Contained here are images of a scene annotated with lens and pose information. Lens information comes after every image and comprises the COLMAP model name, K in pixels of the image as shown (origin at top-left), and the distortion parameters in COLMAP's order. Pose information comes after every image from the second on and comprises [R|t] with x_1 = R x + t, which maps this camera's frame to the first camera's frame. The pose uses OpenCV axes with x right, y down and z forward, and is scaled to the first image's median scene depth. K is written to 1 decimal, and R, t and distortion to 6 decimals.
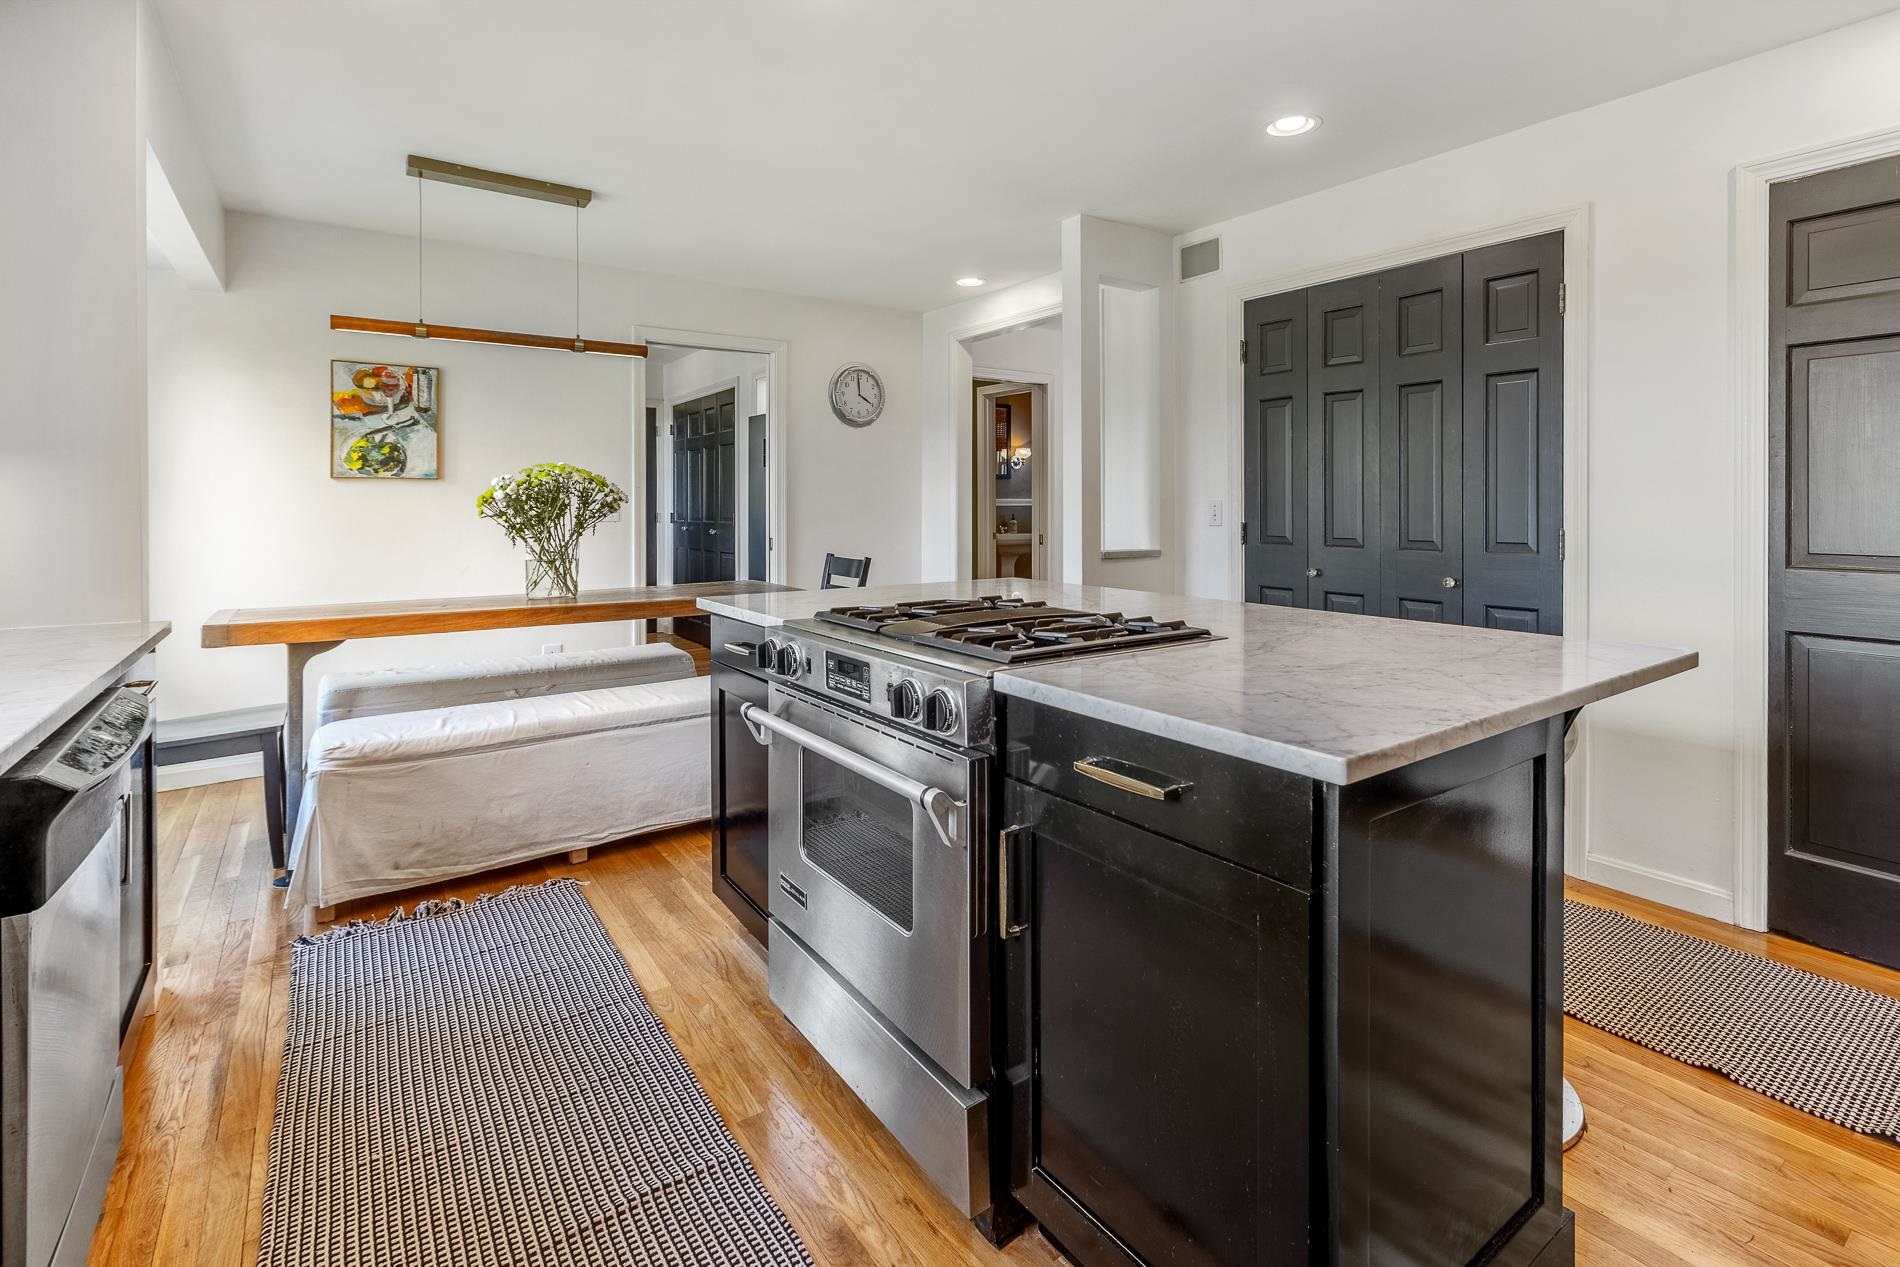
lens RADIAL K [[918.6, 0, 951.8], [0, 918.6, 498.4], [0, 0, 1]] dist [-0.000957, -0.000313]
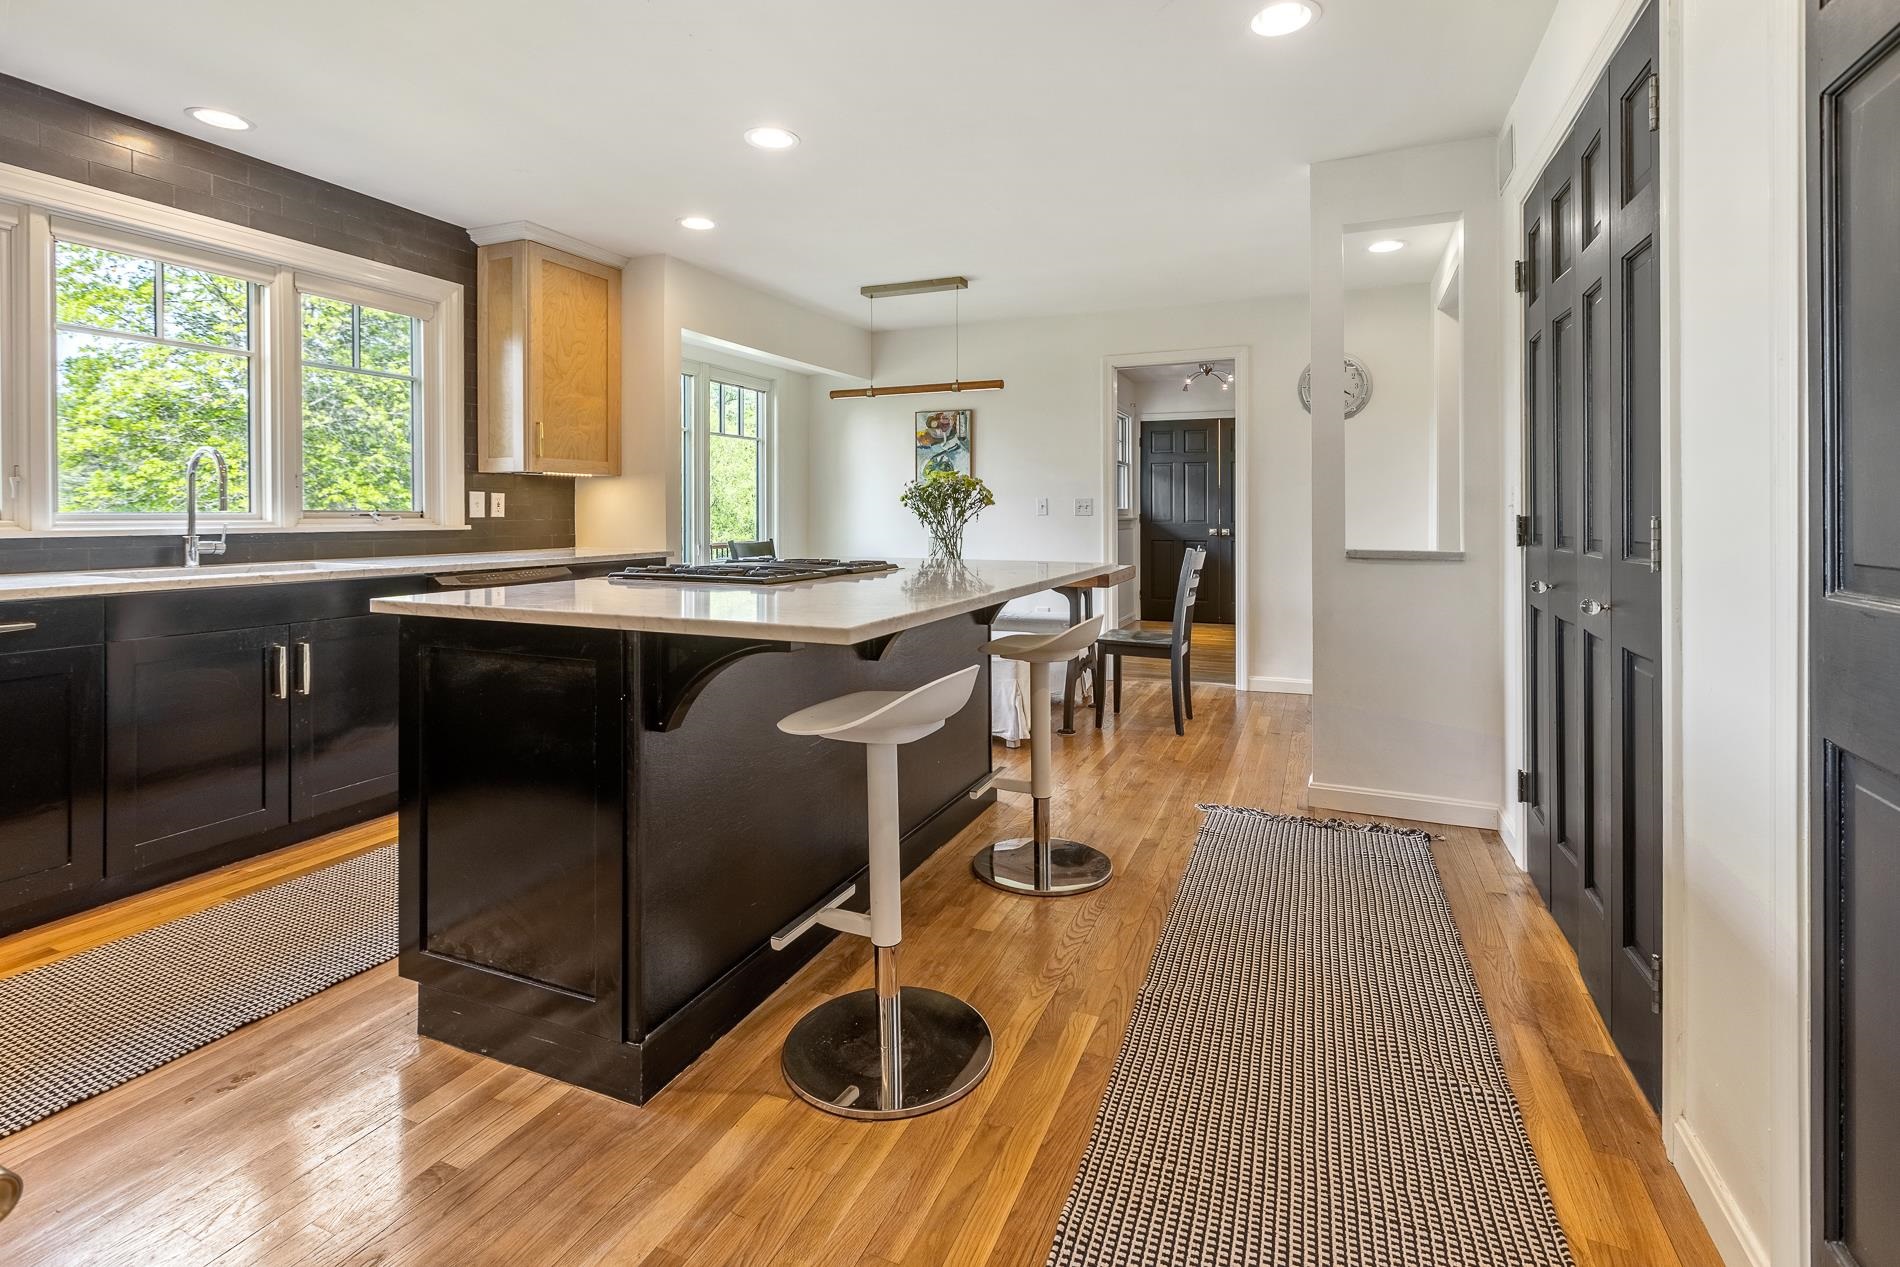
lens RADIAL K [[880.4, 0, 936.2], [0, 880.4, 508.8], [0, 0, 1]] dist [0.002788, -0.001097]
pose [[0.491186, -0.002452, -0.871051, 0.666593], [0.000895, 0.999997, -0.002310, 0.021323], [0.871054, 0.000356, 0.491187, 0.266821]]
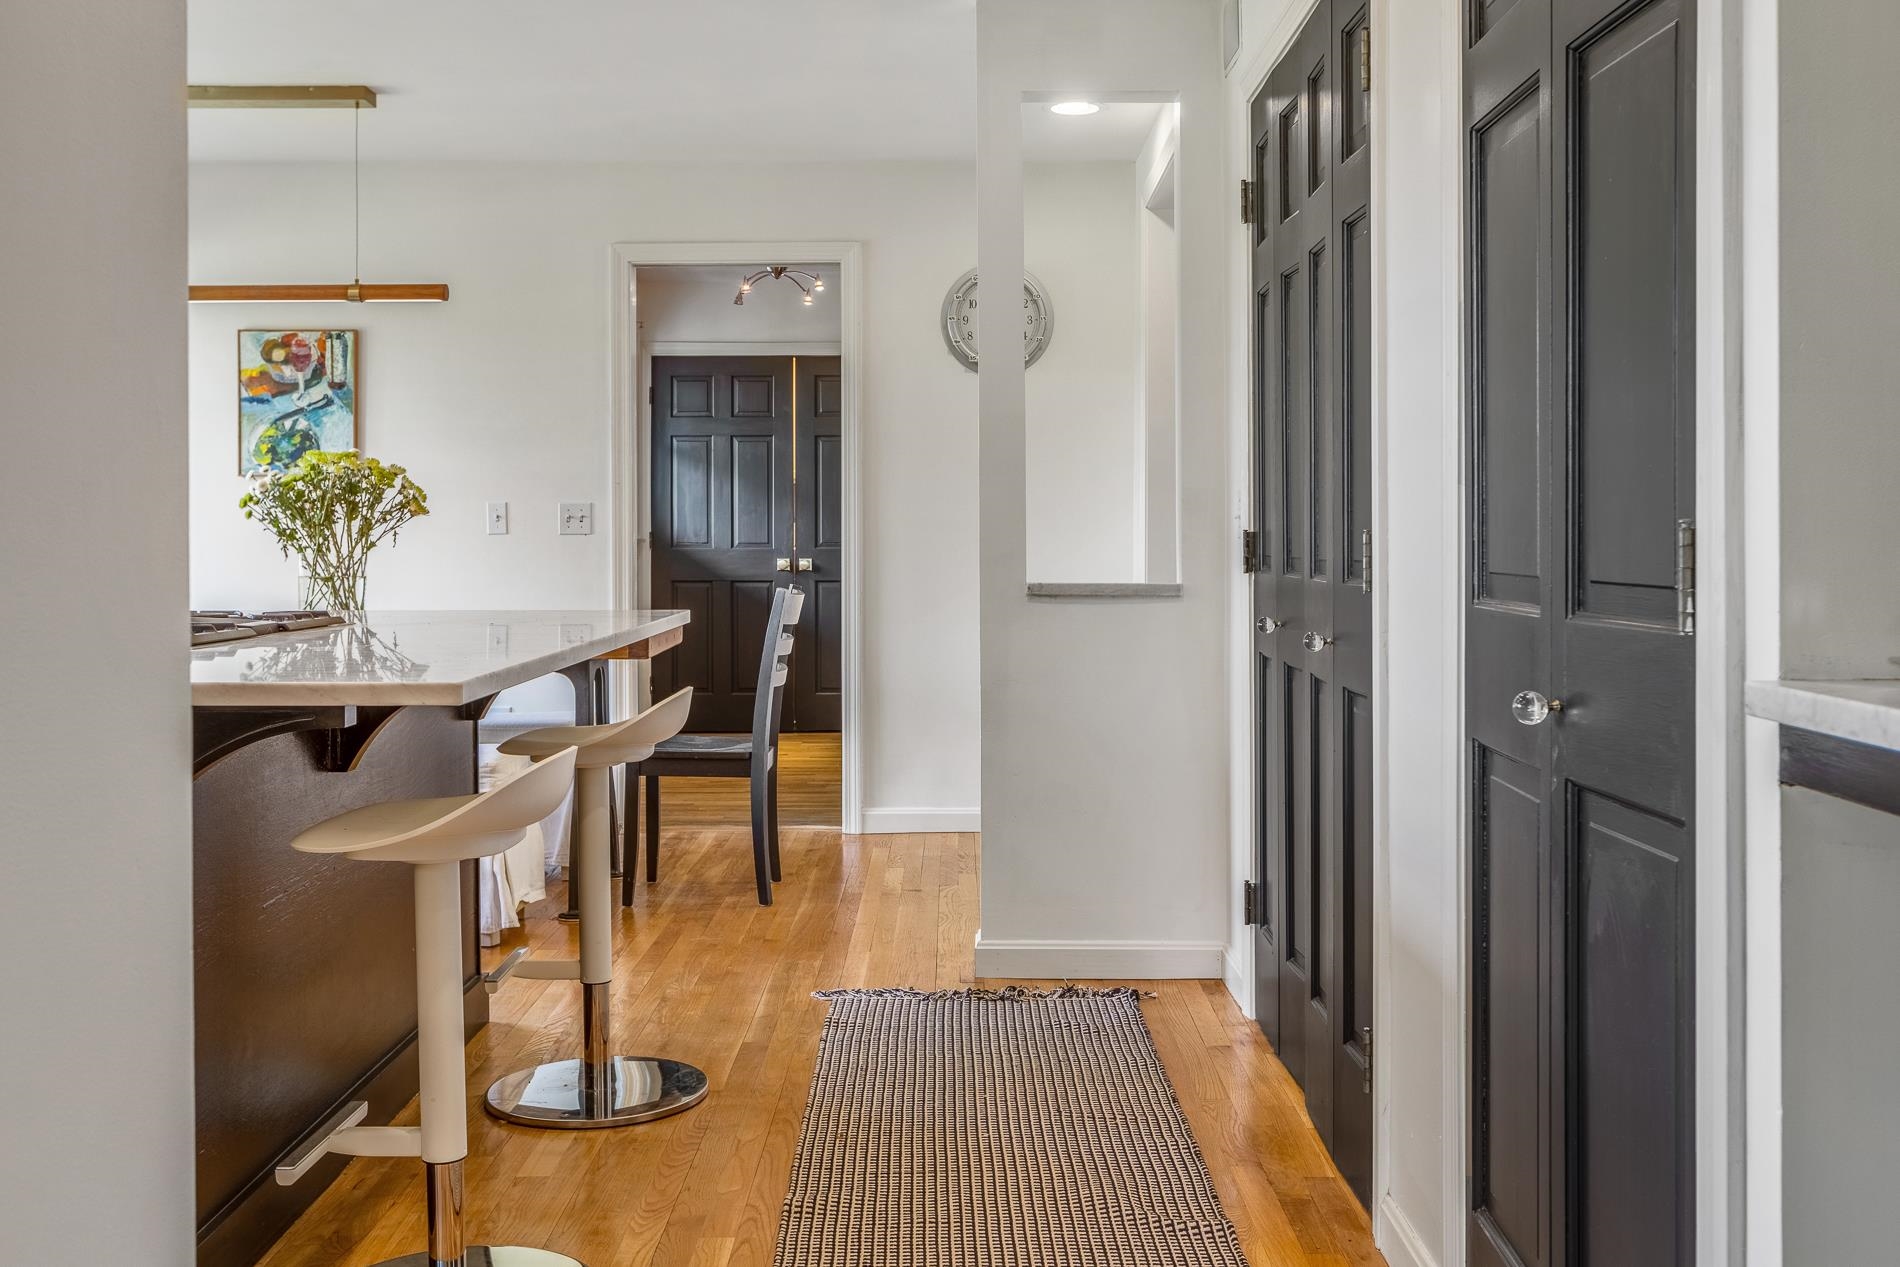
lens RADIAL K [[1880.6, 0, 955.7], [0, 1880.6, 520.4], [0, 0, 1]] dist [-0.009648, 0.004151]
pose [[0.803182, -0.003429, -0.595724, 0.792930], [0.002476, 0.999994, -0.002417, 0.021748], [0.595729, 0.000466, 0.803185, 0.048372]]
